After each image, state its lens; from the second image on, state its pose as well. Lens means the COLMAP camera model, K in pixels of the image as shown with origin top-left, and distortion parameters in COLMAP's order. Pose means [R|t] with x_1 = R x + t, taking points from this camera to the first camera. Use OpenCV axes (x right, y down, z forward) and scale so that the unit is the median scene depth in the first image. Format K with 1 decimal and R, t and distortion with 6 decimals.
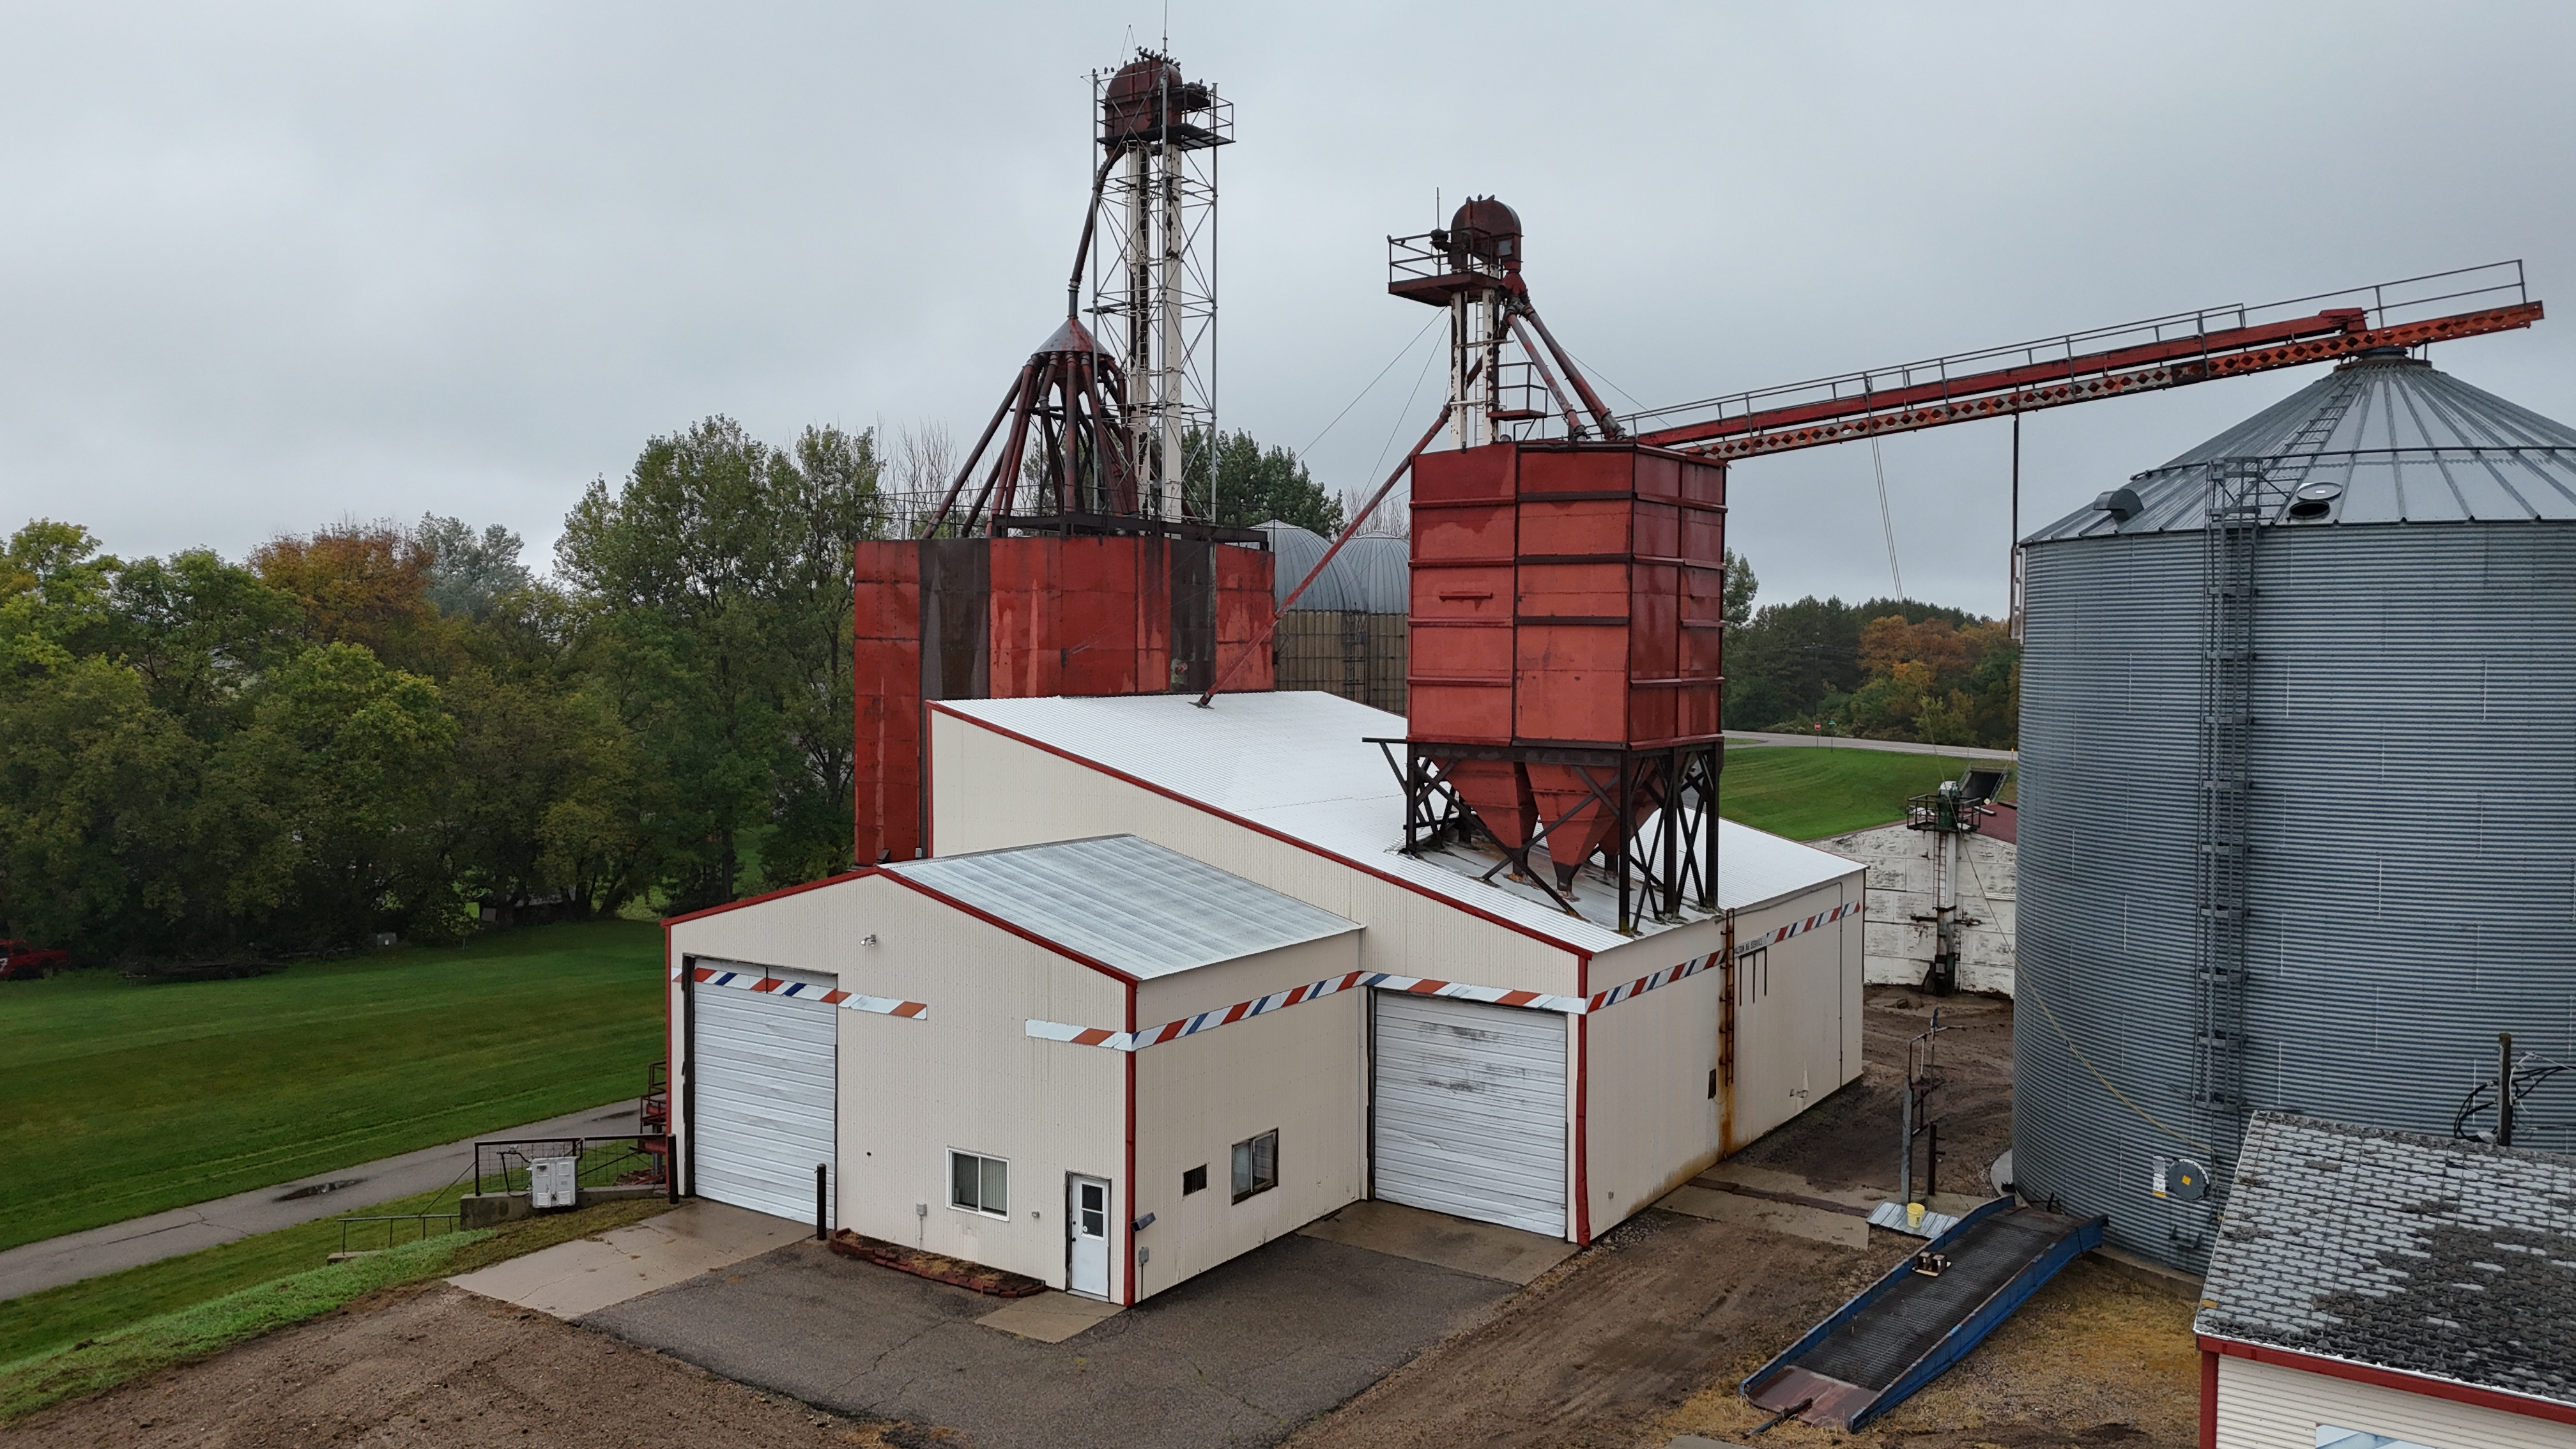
lens RADIAL K [[1887.4, 0, 1288.0], [0, 1887.4, 724.5], [0, 0, 1]] dist [0.090859, -0.080827]
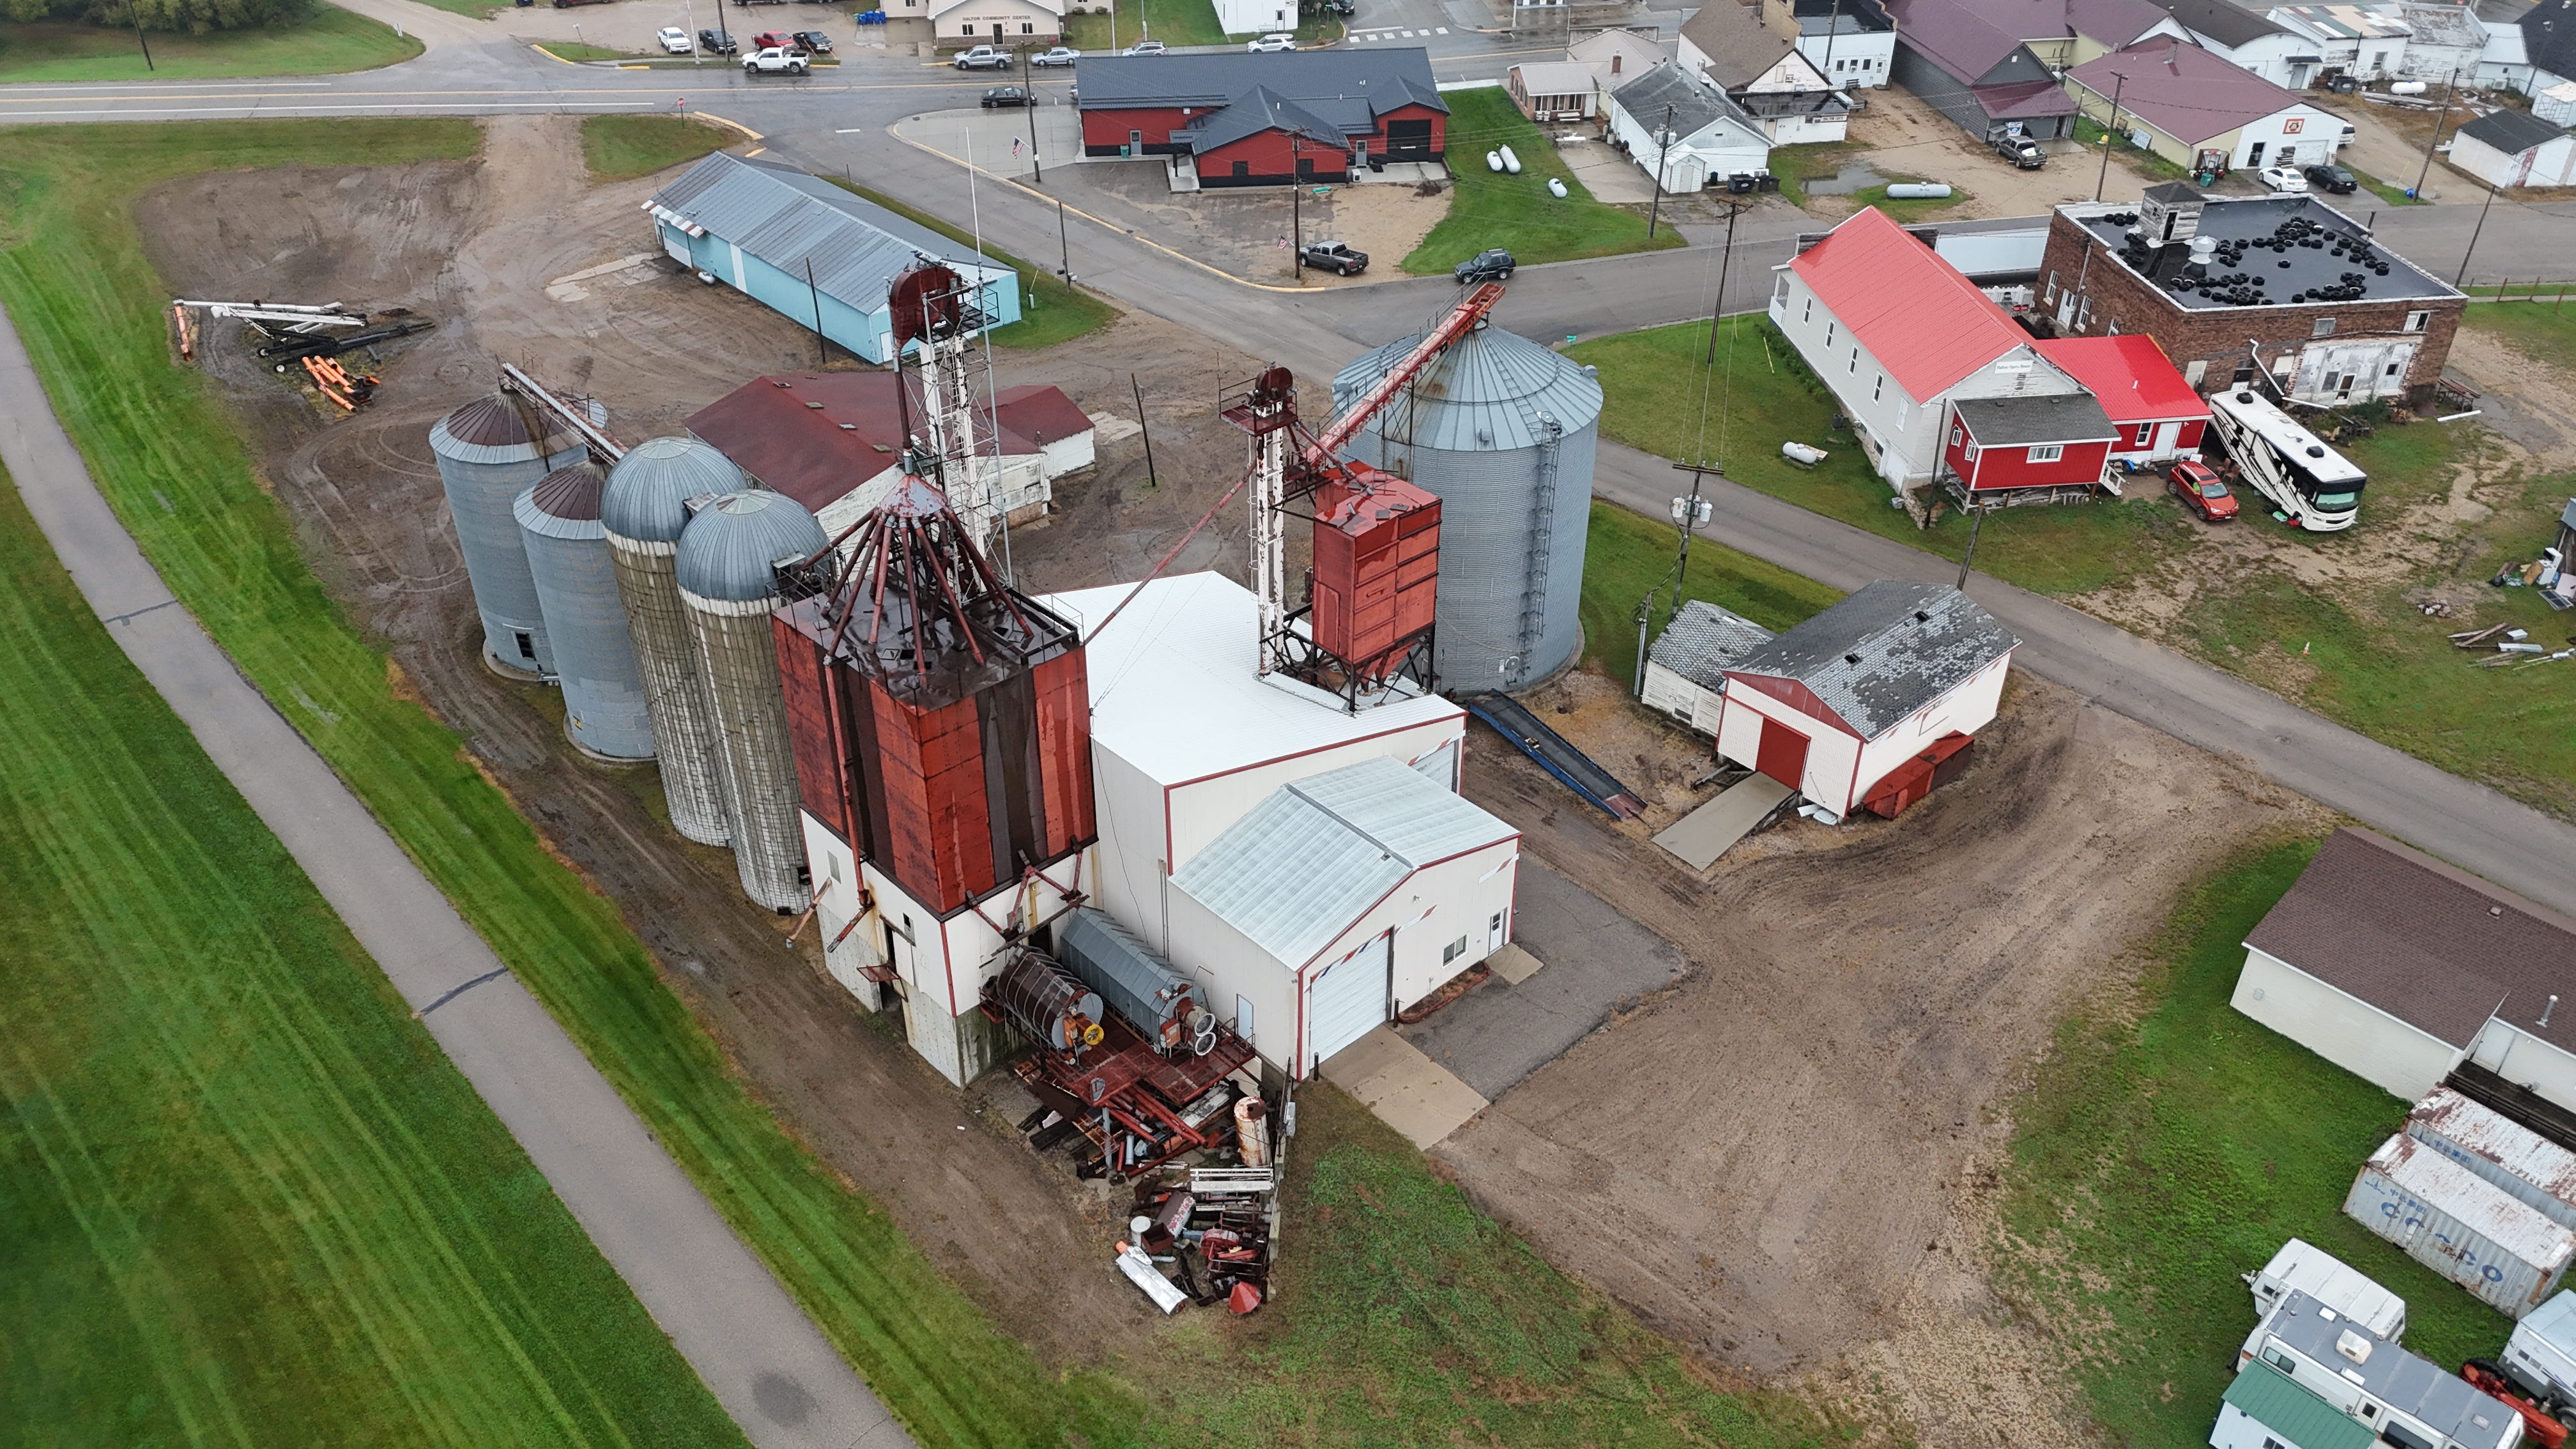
lens RADIAL K [[1887.4, 0, 1288.0], [0, 1887.4, 724.5], [0, 0, 1]] dist [0.090859, -0.080827]
pose [[0.232207, -0.547920, 0.803657, -1.661230], [0.040257, 0.830947, 0.554894, -1.095342], [-0.971833, -0.096498, 0.215009, 0.668424]]
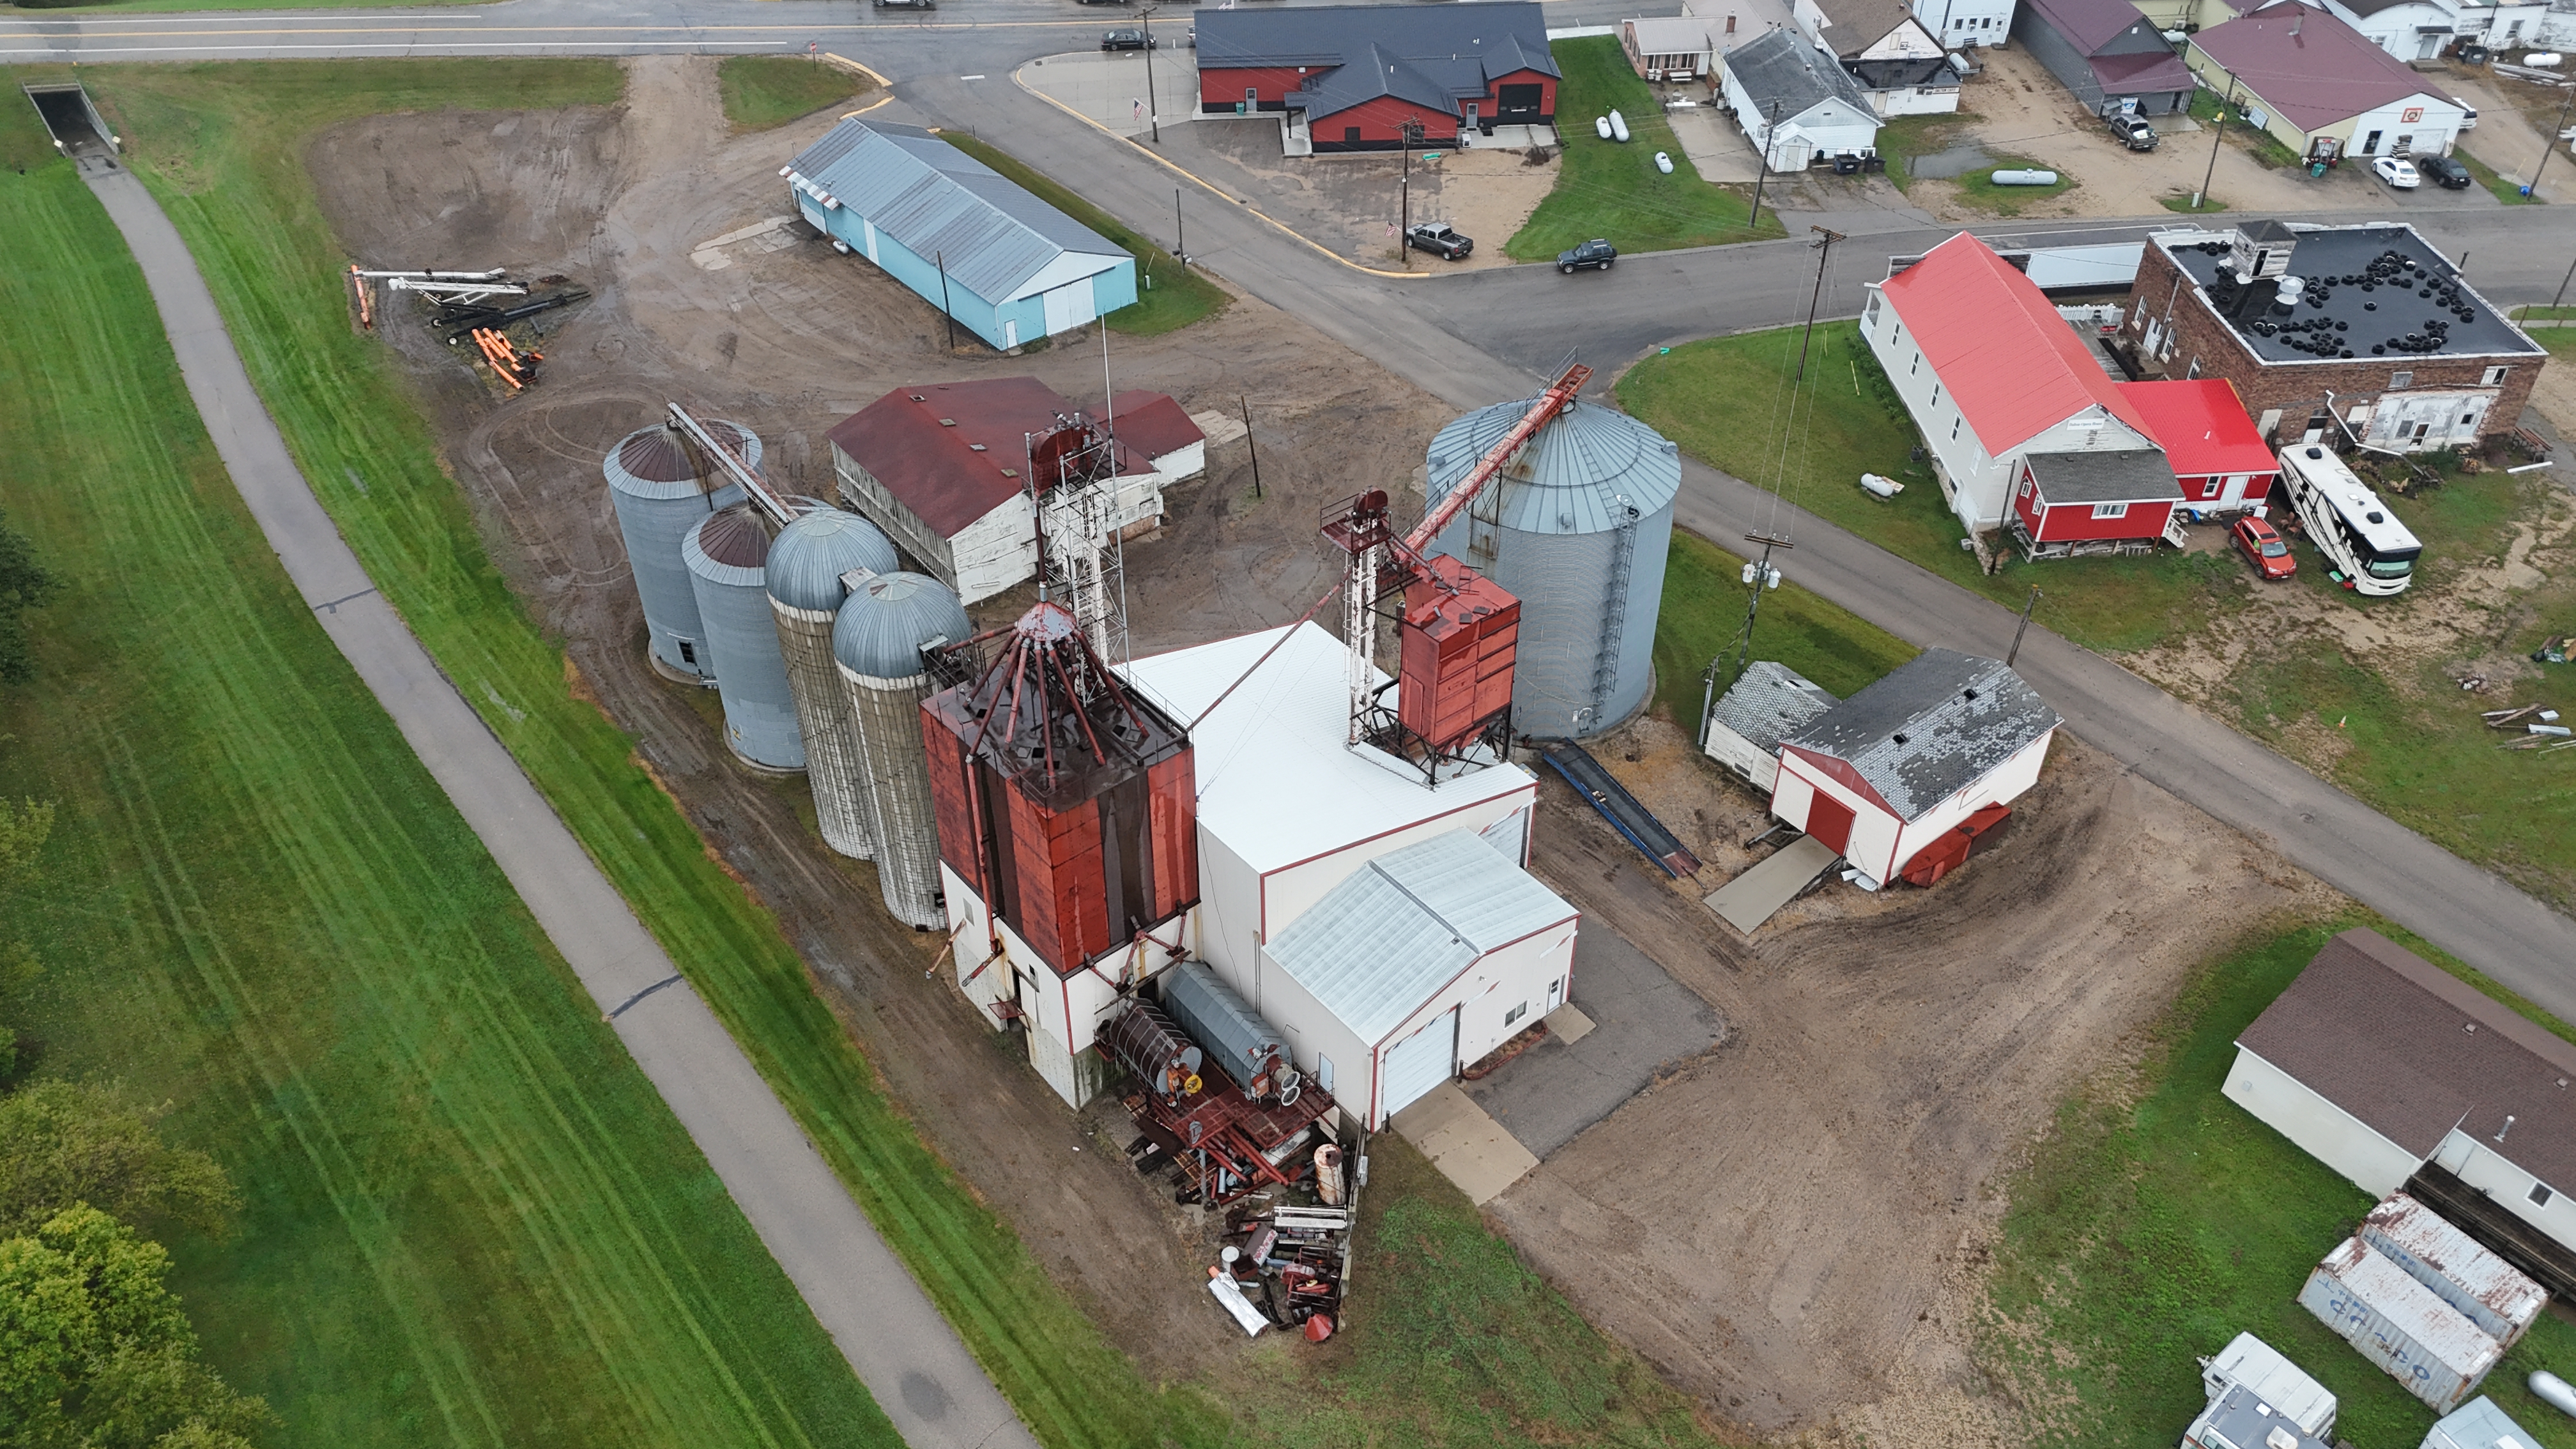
lens RADIAL K [[1887.4, 0, 1288.0], [0, 1887.4, 724.5], [0, 0, 1]] dist [0.090859, -0.080827]
pose [[0.289497, -0.612758, 0.735336, -1.660106], [0.044235, 0.775977, 0.629208, -1.467335], [-0.956156, -0.149626, 0.251749, 0.648851]]
